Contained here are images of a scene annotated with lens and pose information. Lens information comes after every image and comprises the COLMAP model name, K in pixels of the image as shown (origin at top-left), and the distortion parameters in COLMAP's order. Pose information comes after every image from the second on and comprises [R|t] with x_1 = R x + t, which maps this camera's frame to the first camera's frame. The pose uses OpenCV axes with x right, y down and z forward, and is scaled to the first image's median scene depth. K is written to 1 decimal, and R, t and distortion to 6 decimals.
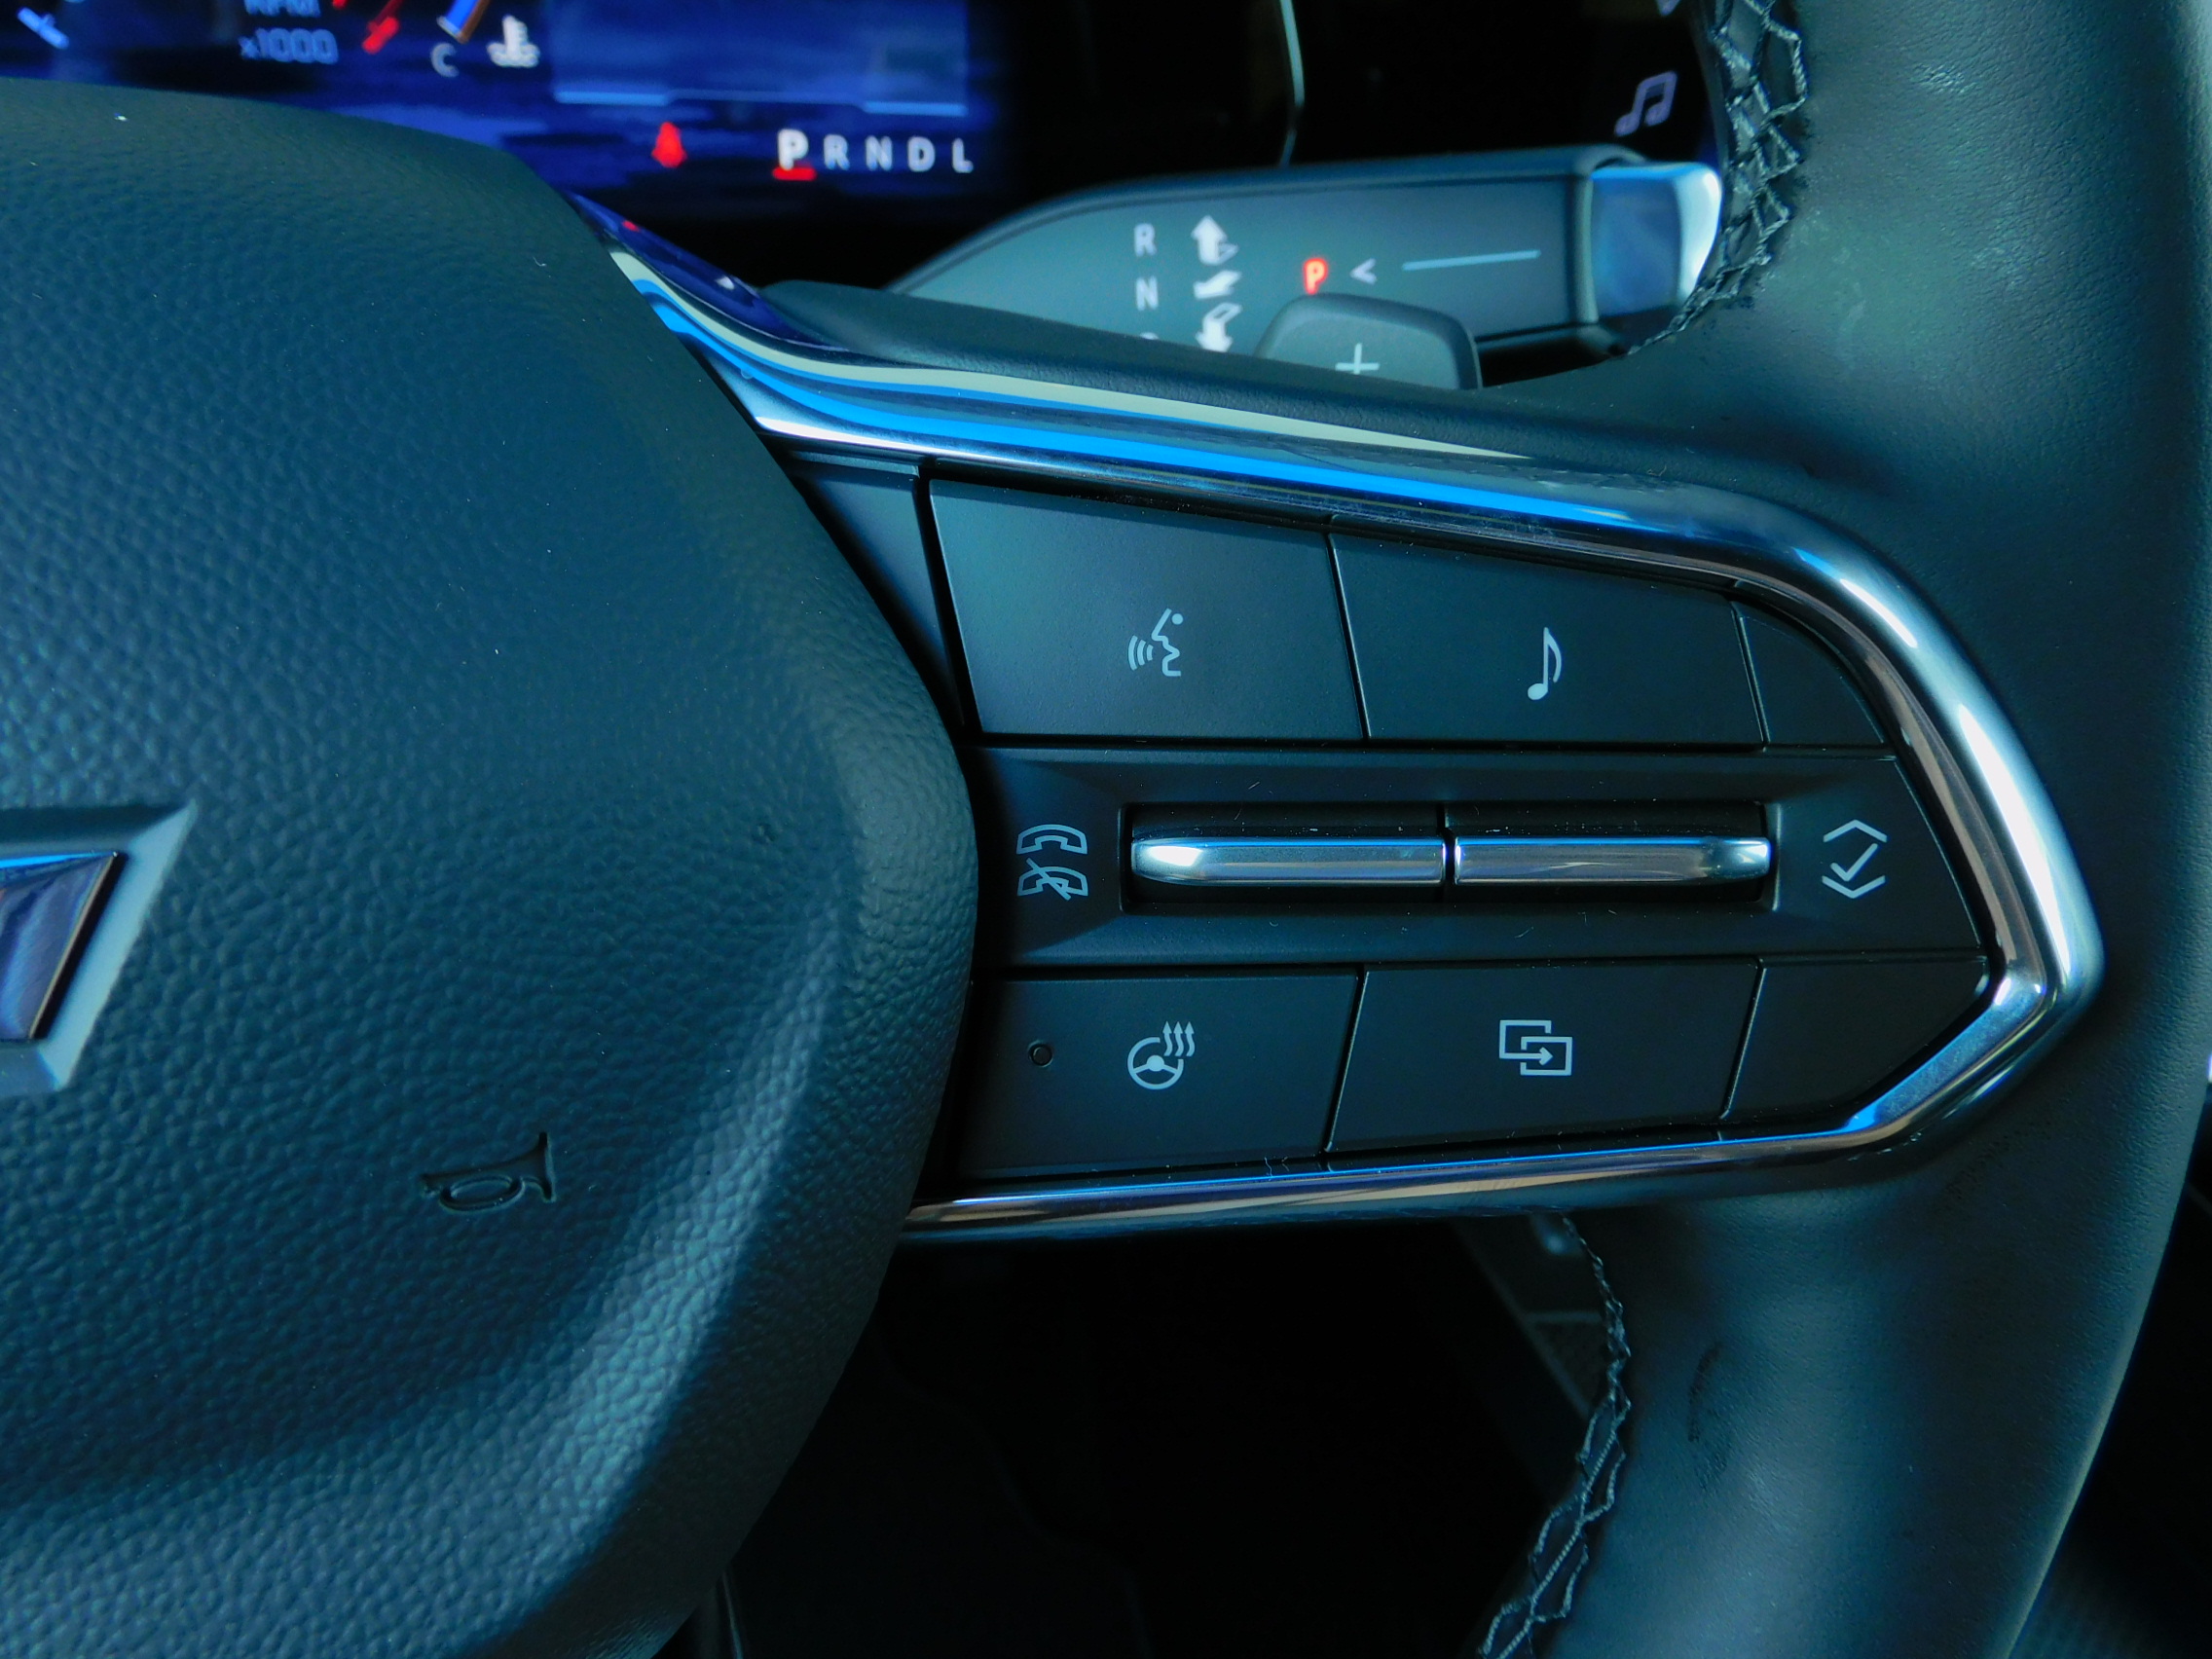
lens RADIAL K [[1575.2, 0, 1106.3], [0, 1575.2, 823.2], [0, 0, 1]] dist [-0.005013, -0.009923]
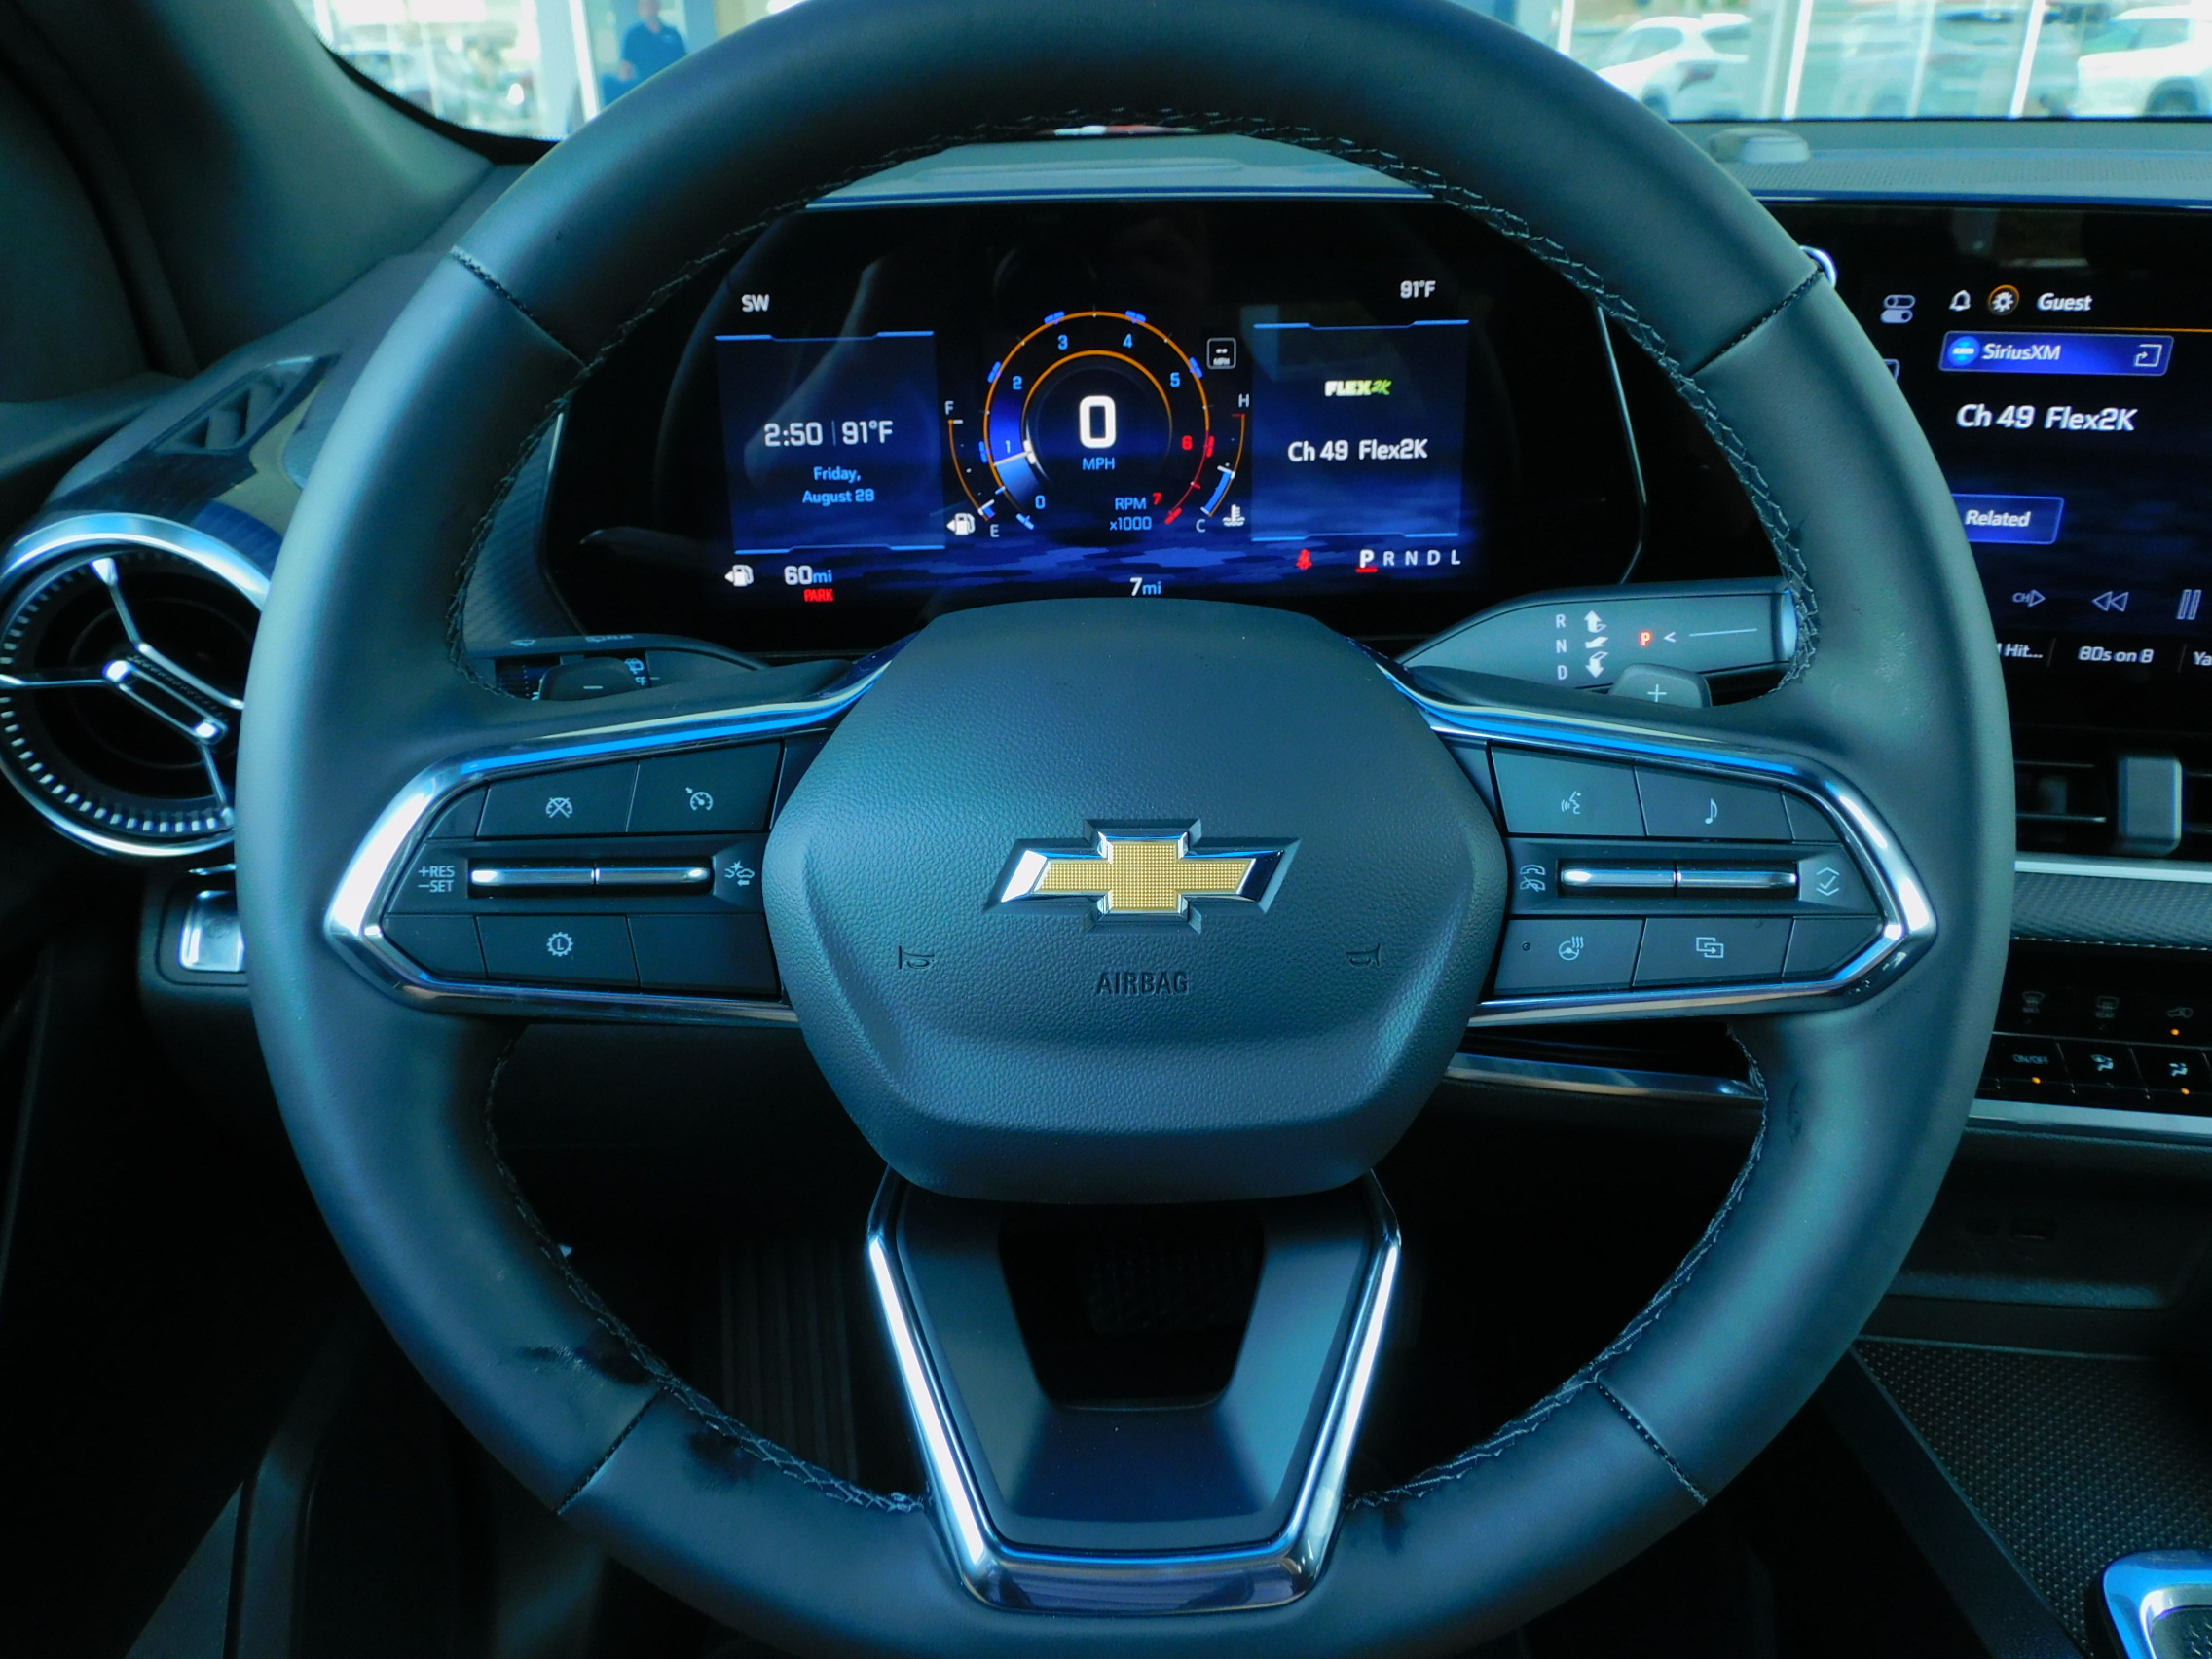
lens RADIAL K [[1575.2, 0, 1097.2], [0, 1575.2, 840.3], [0, 0, 1]] dist [-0.005013, -0.009923]
pose [[0.971340, 0.019304, -0.236910, -0.065177], [-0.046892, 0.992672, -0.111374, 0.161473], [0.233023, 0.119291, 0.965127, -1.012645]]
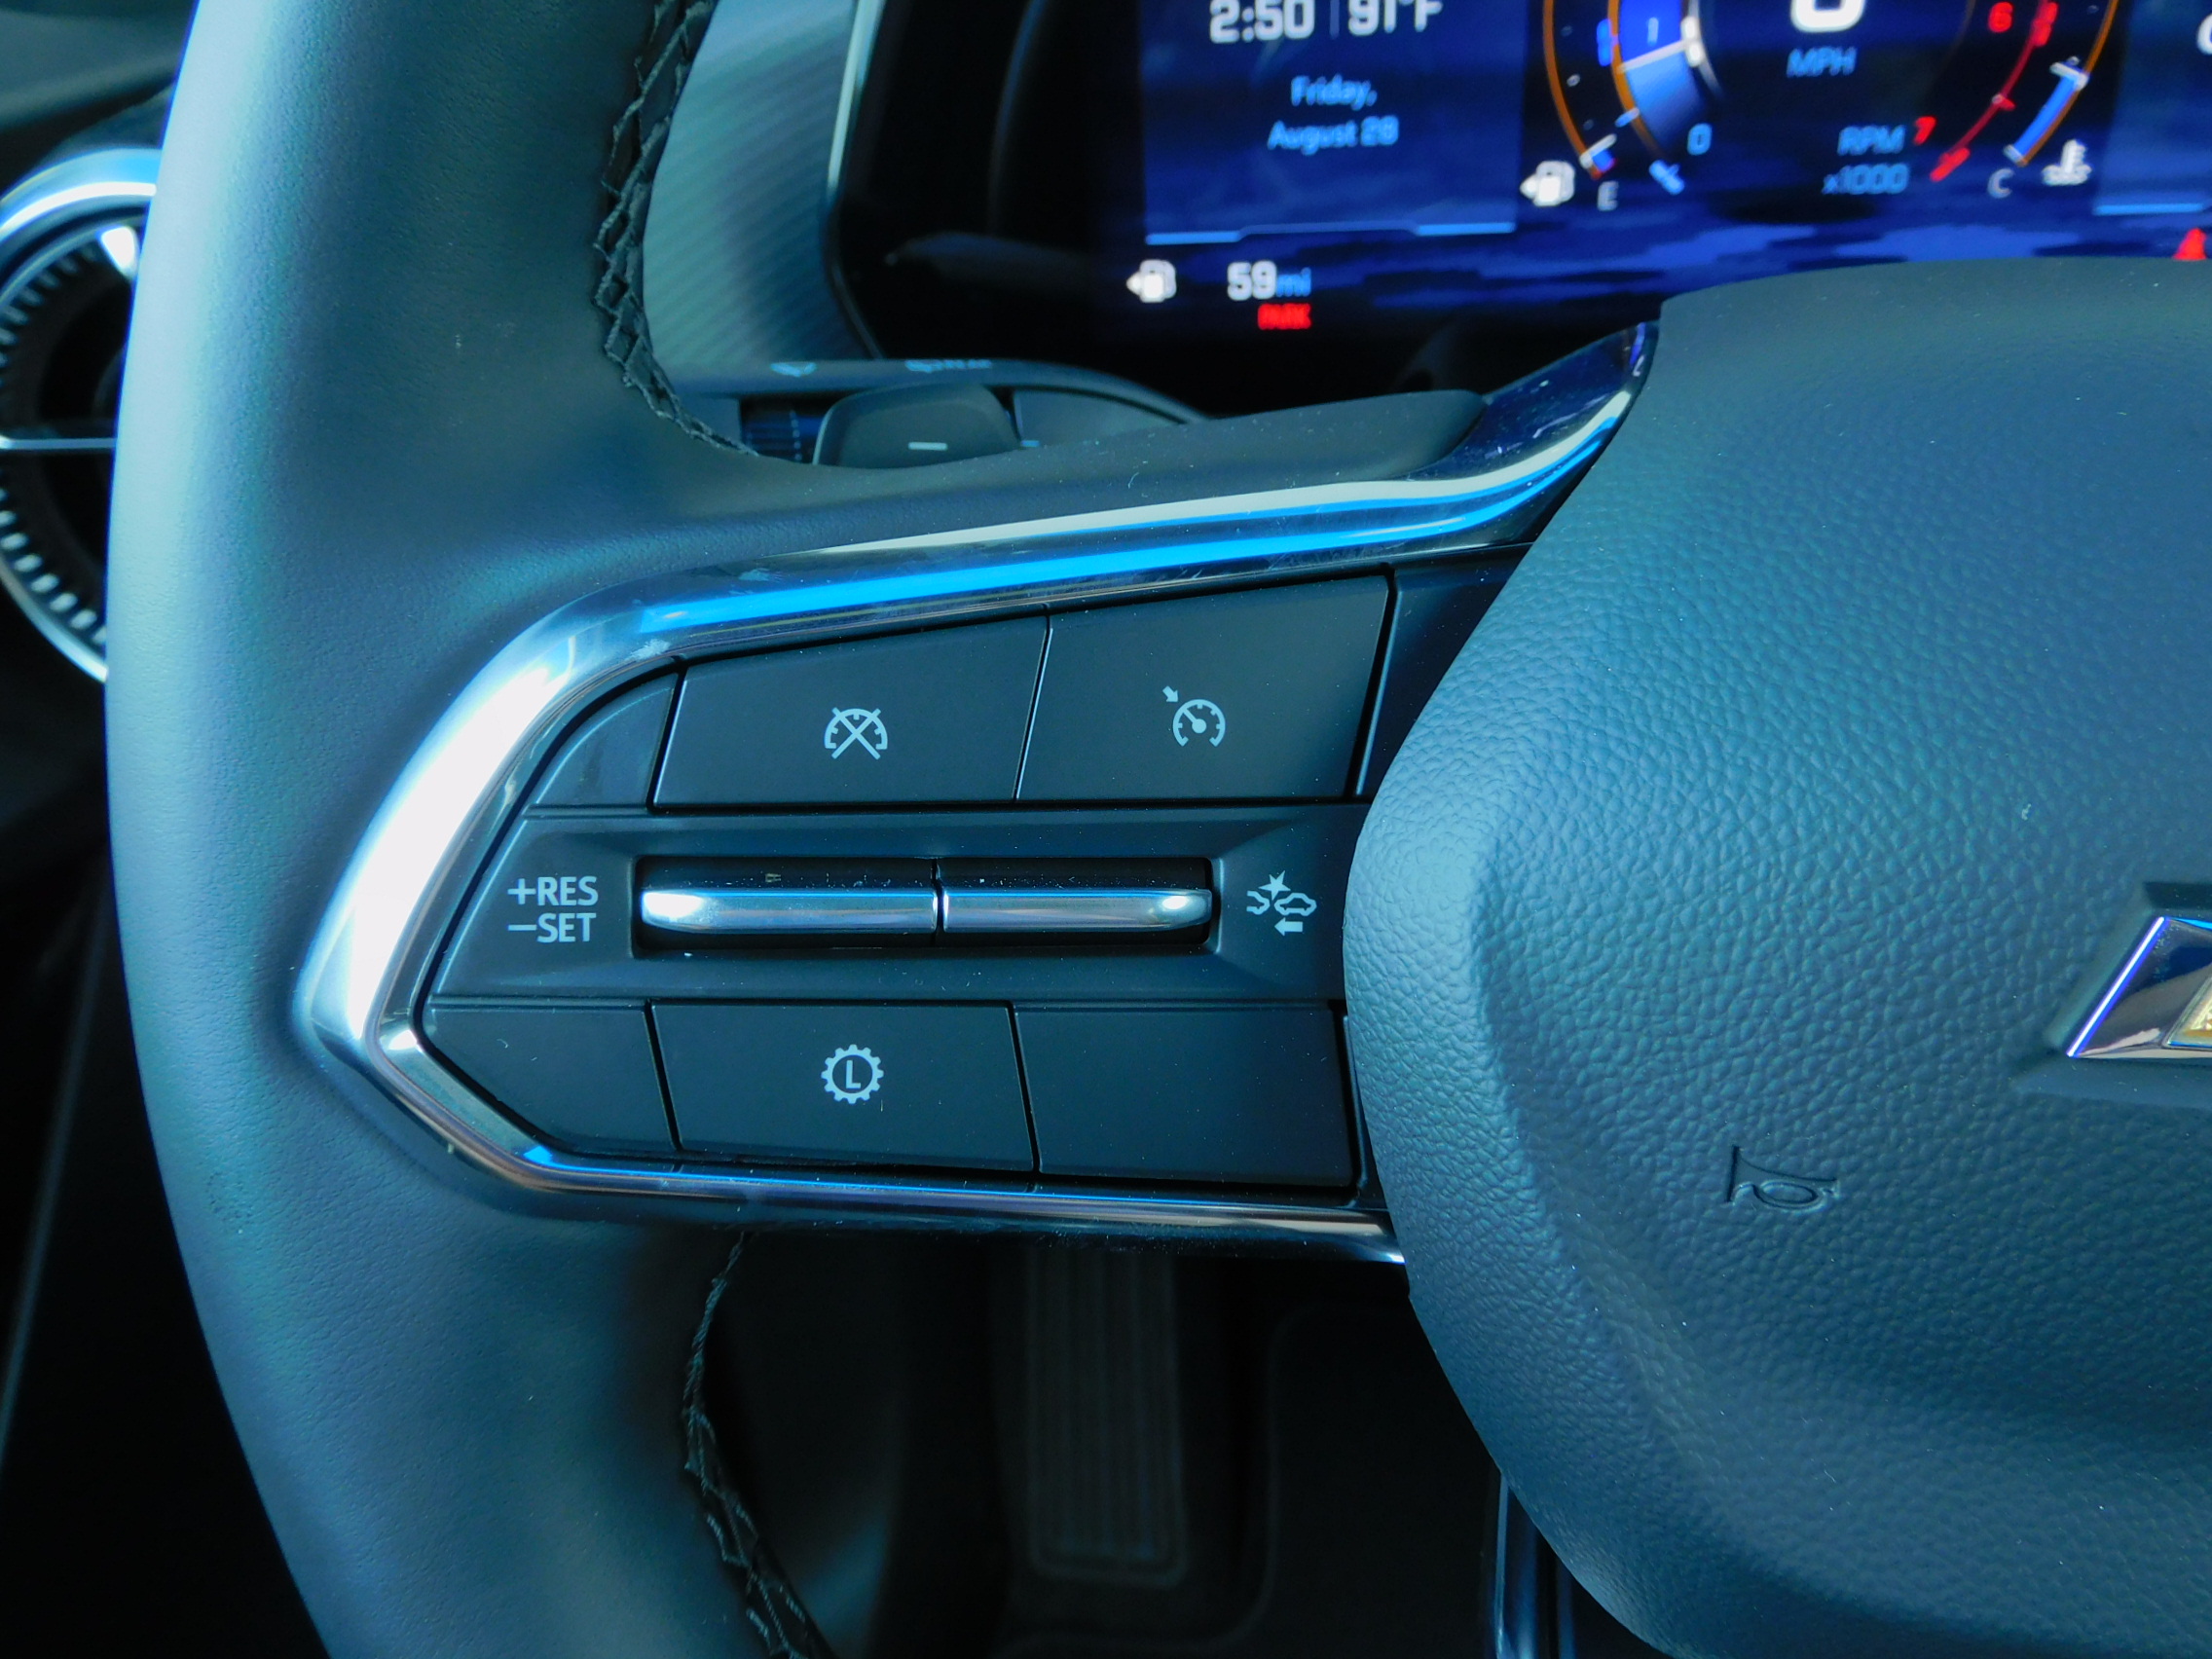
lens RADIAL K [[1575.2, 0, 1103.5], [0, 1575.2, 848.0], [0, 0, 1]] dist [-0.005013, -0.009923]
pose [[0.916117, 0.096236, -0.389189, -0.559161], [-0.098556, 0.995032, 0.014054, 0.024389], [0.388608, 0.025482, 0.921051, -0.257717]]
